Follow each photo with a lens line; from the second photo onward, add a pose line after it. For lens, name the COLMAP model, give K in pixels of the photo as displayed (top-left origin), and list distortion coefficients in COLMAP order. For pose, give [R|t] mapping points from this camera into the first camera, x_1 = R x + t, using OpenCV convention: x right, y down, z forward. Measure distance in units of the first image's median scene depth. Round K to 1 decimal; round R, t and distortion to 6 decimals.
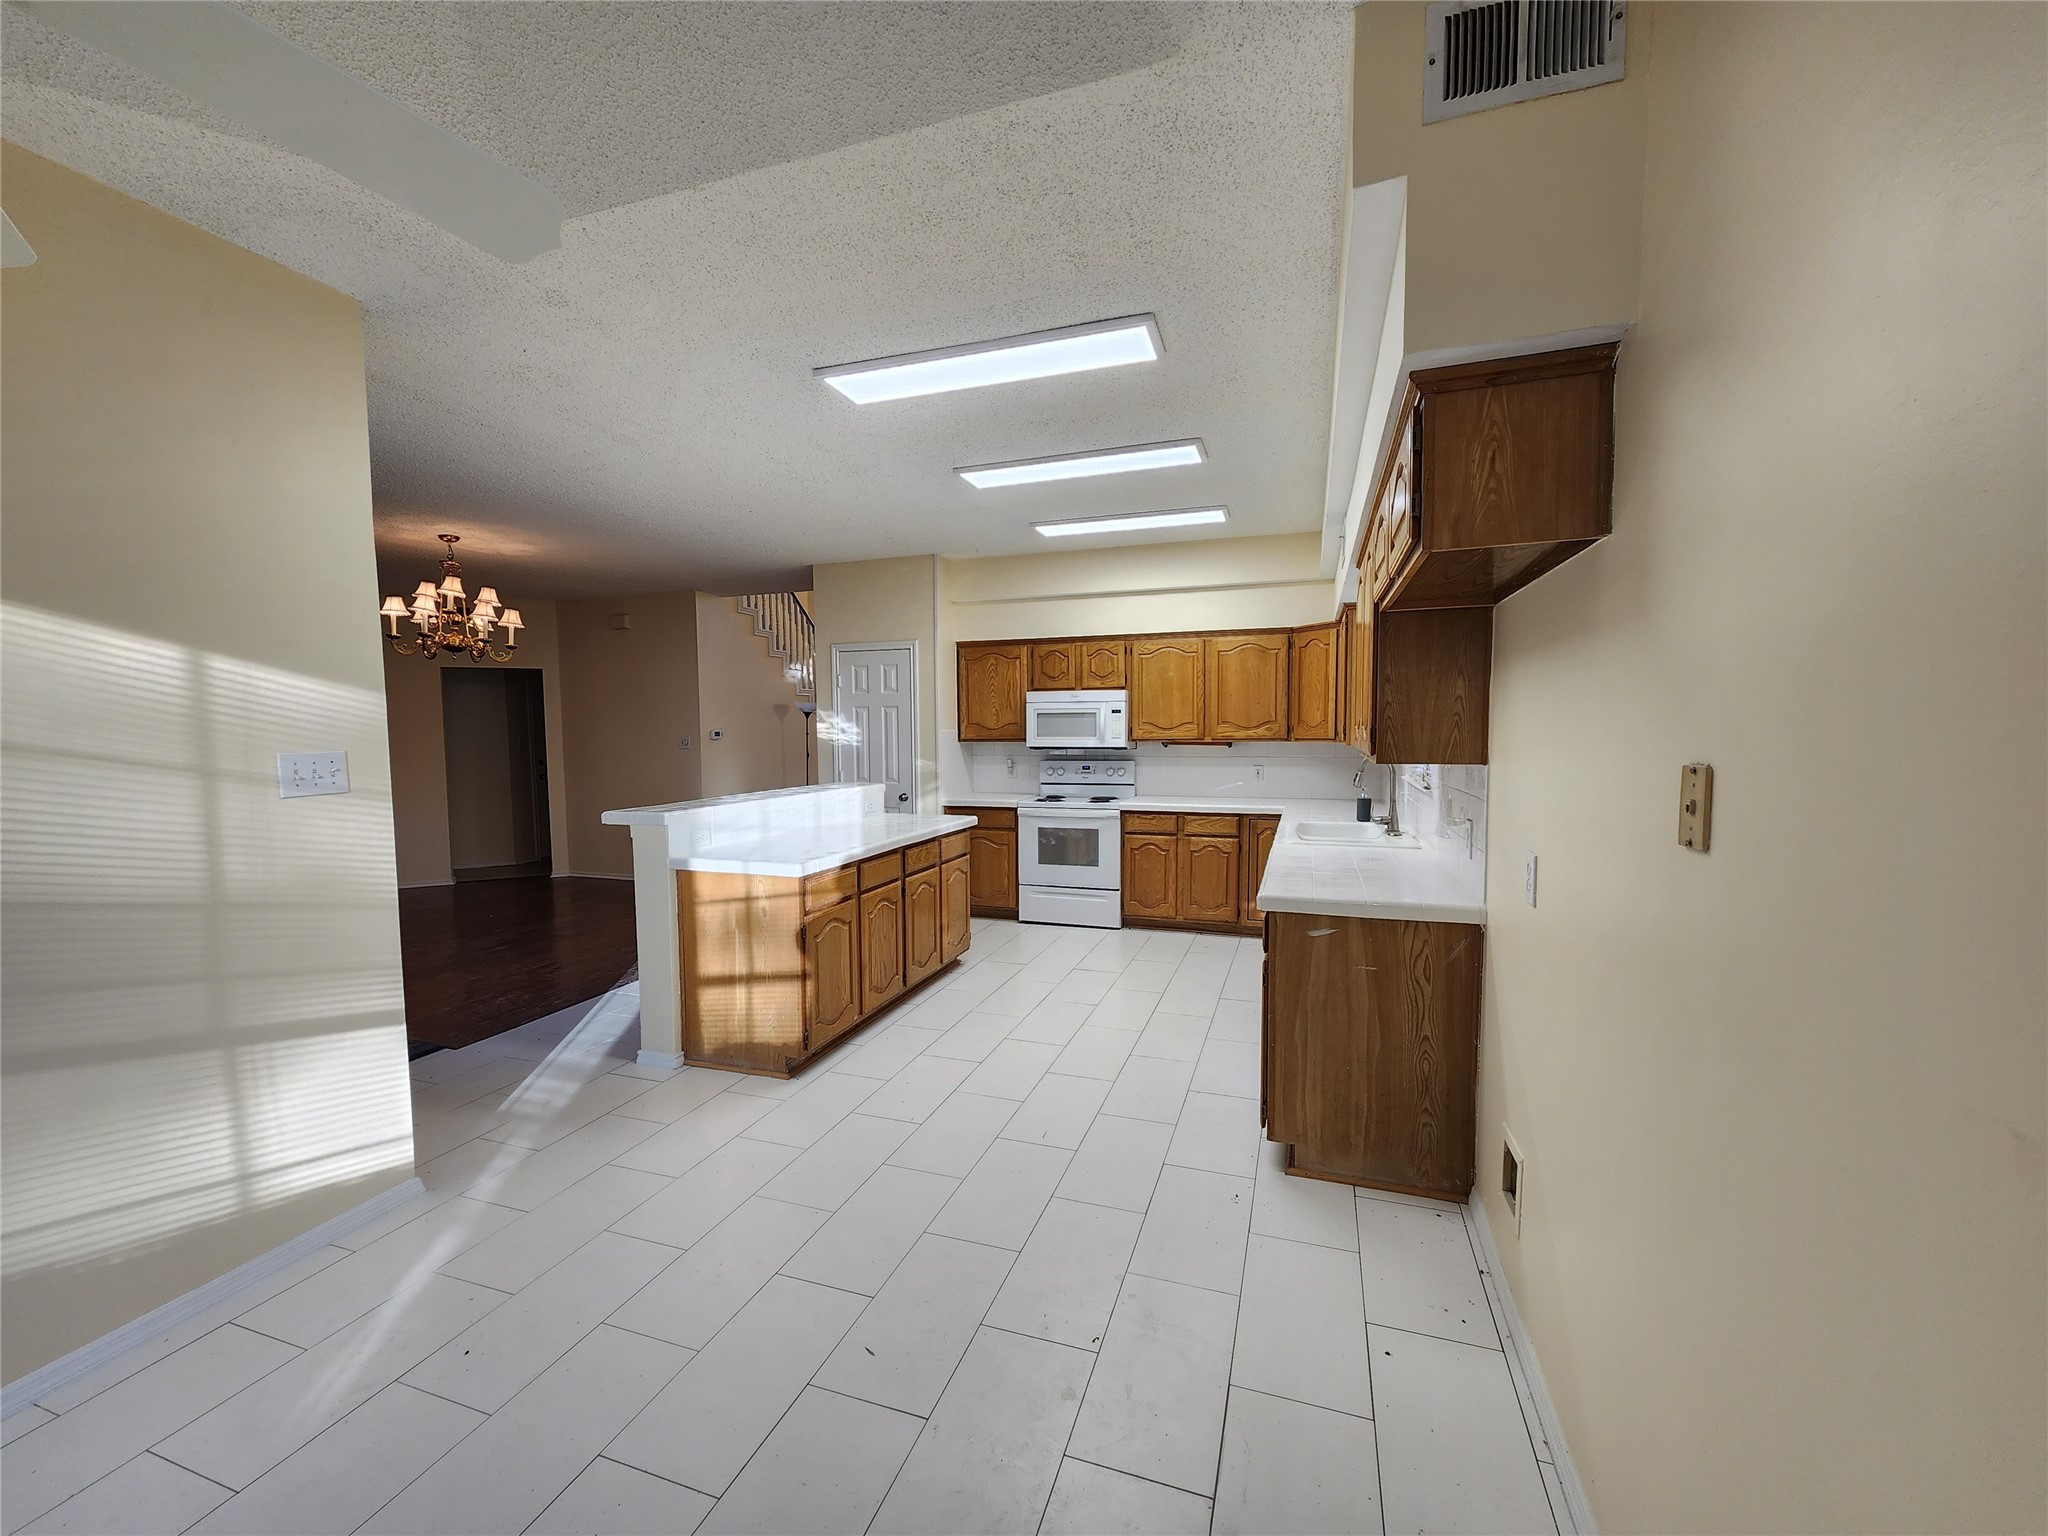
lens RADIAL K [[845.0, 0, 1017.8], [0, 845.0, 781.6], [0, 0, 1]] dist [0.002559, -0.002185]
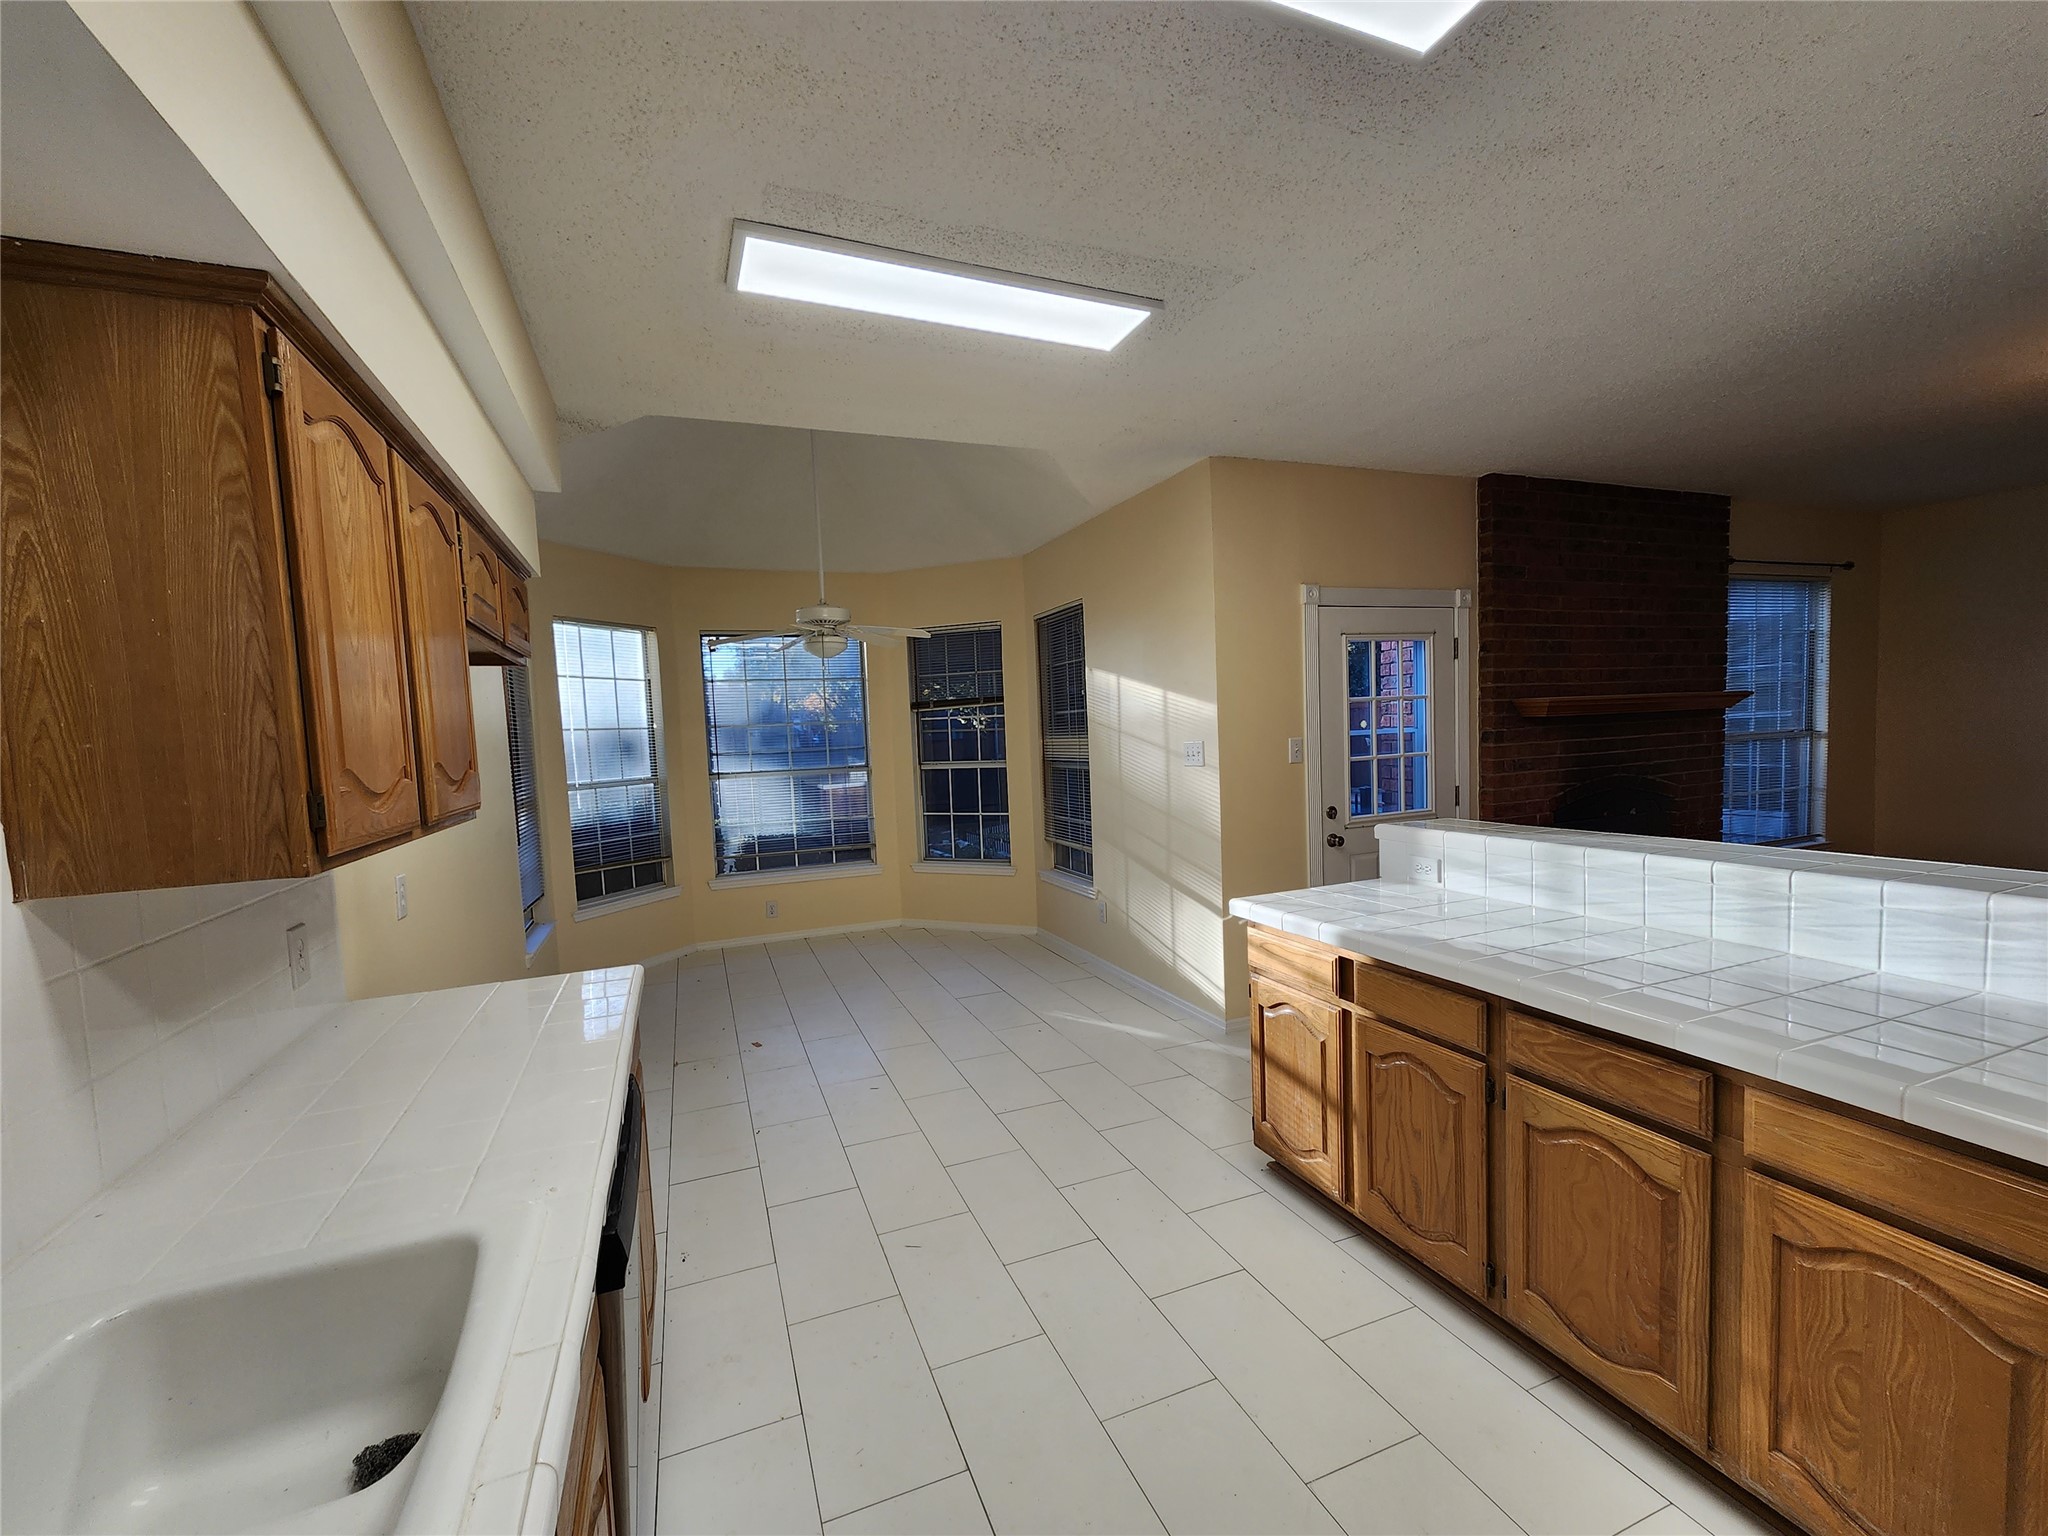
lens RADIAL K [[845.0, 0, 1017.8], [0, 845.0, 781.6], [0, 0, 1]] dist [0.002559, -0.002185]
pose [[-0.755180, 0.078471, -0.650804, 0.260378], [0.005417, 0.993522, 0.113509, -0.066478], [0.655495, 0.082195, -0.750713, 0.917054]]
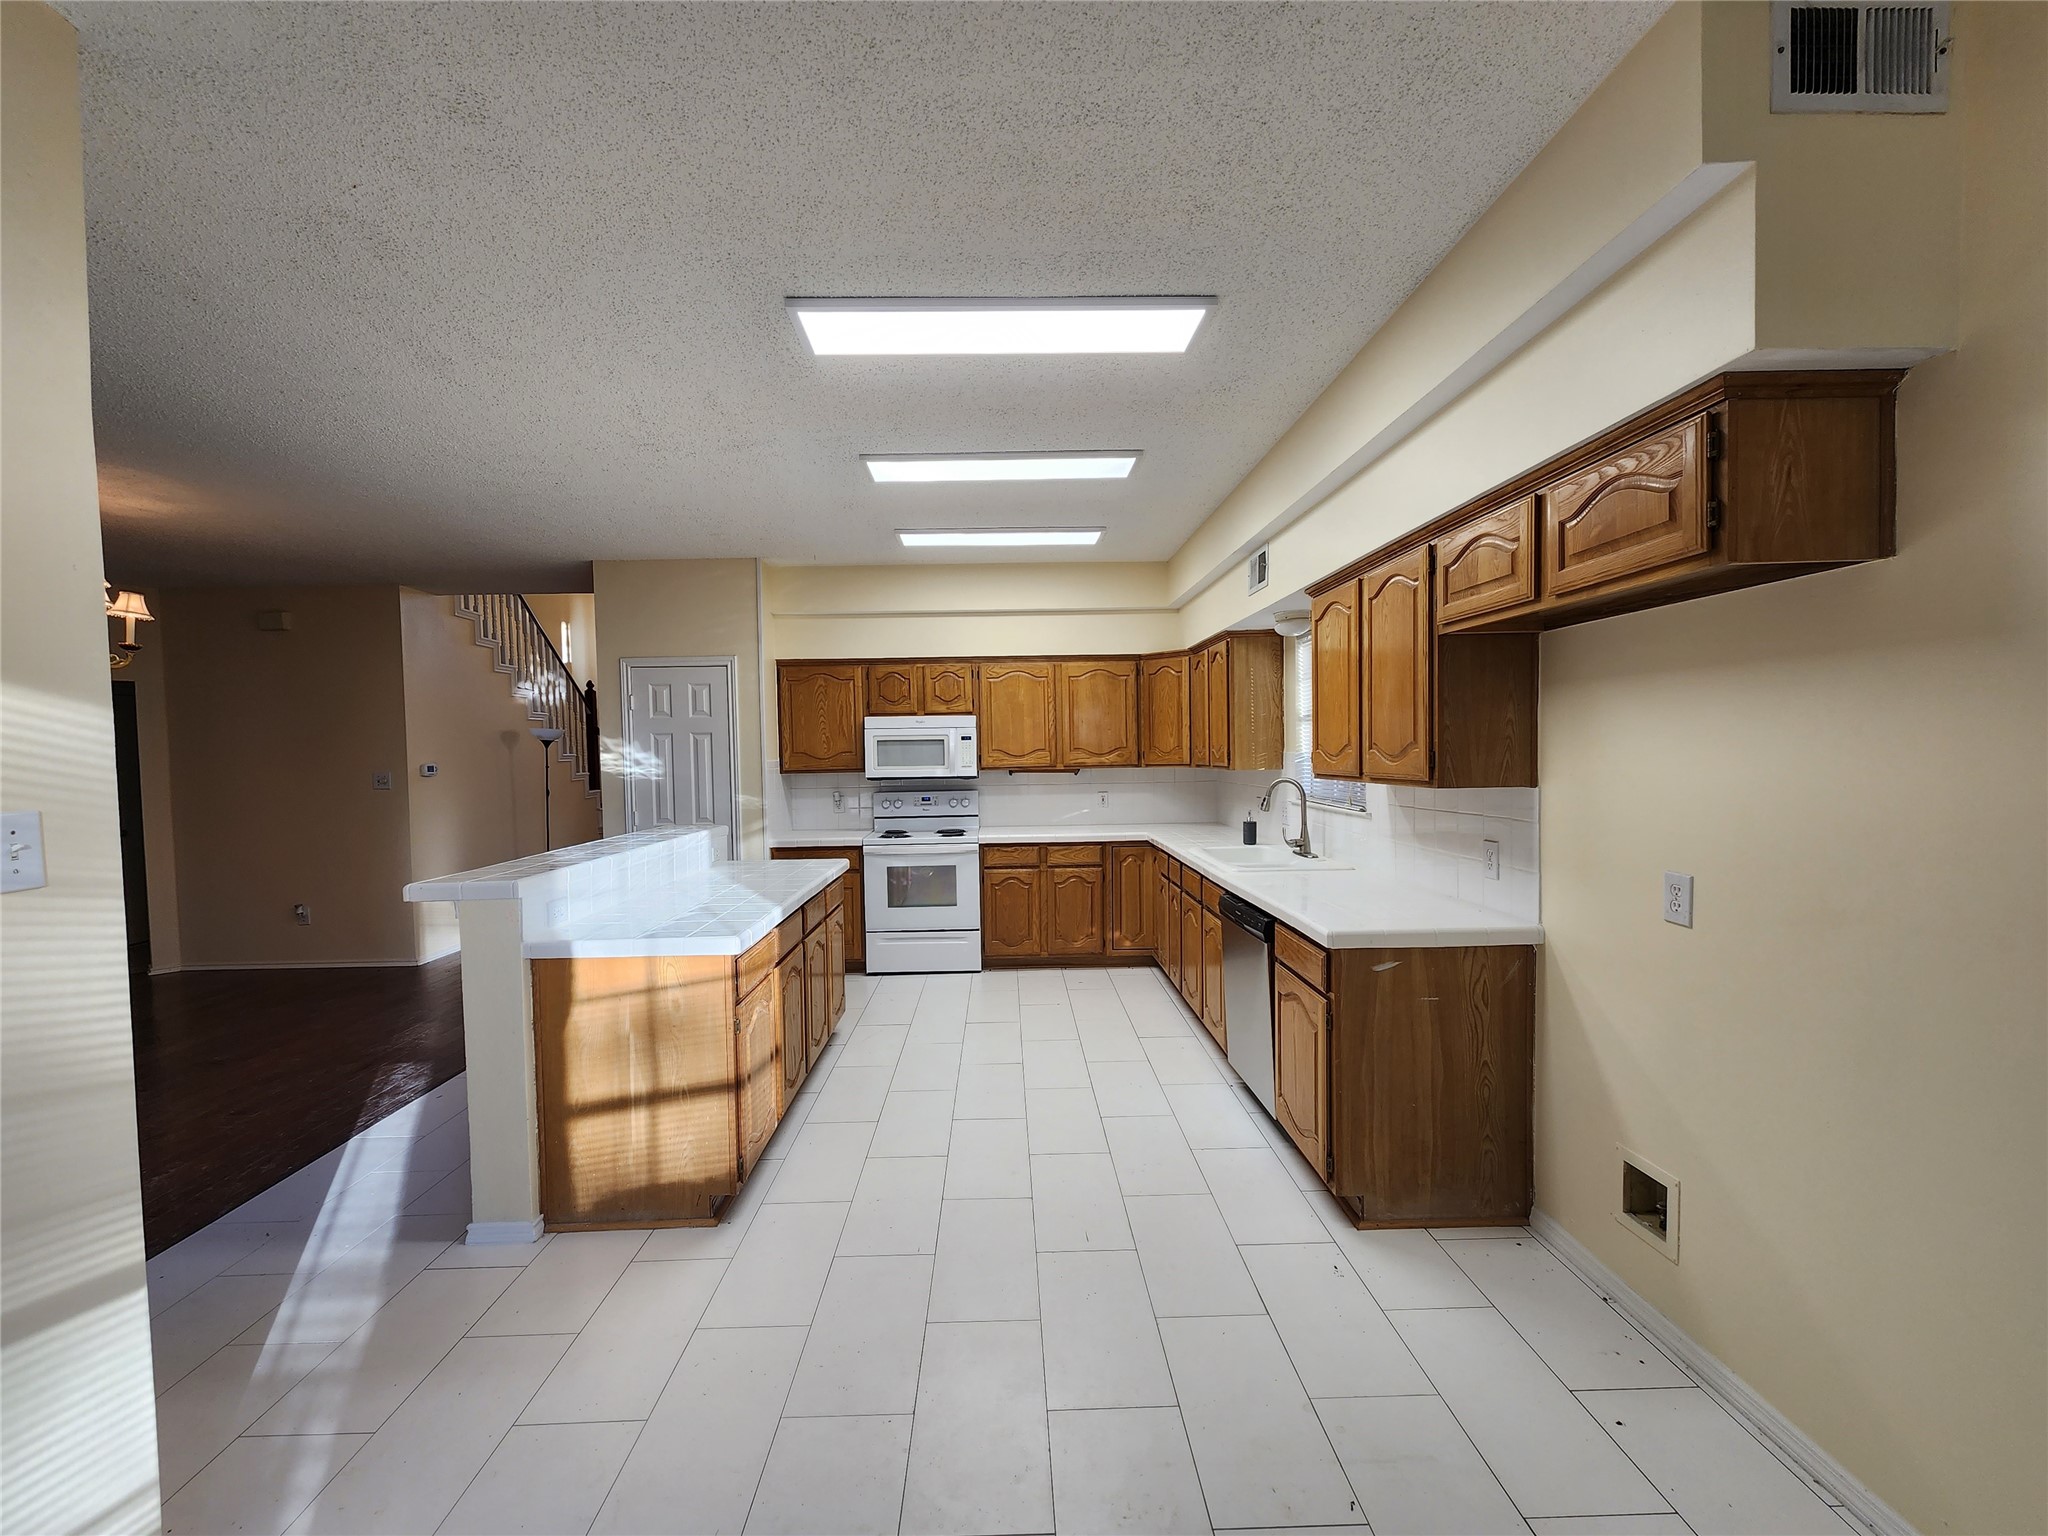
lens RADIAL K [[842.5, 0, 1020.3], [0, 842.5, 777.3], [0, 0, 1]] dist [-0.000509, -0.001263]
pose [[0.935641, -0.018758, 0.352454, -0.177885], [0.032237, 0.998954, -0.032414, -0.008507], [-0.351477, 0.041690, 0.935268, 0.122134]]
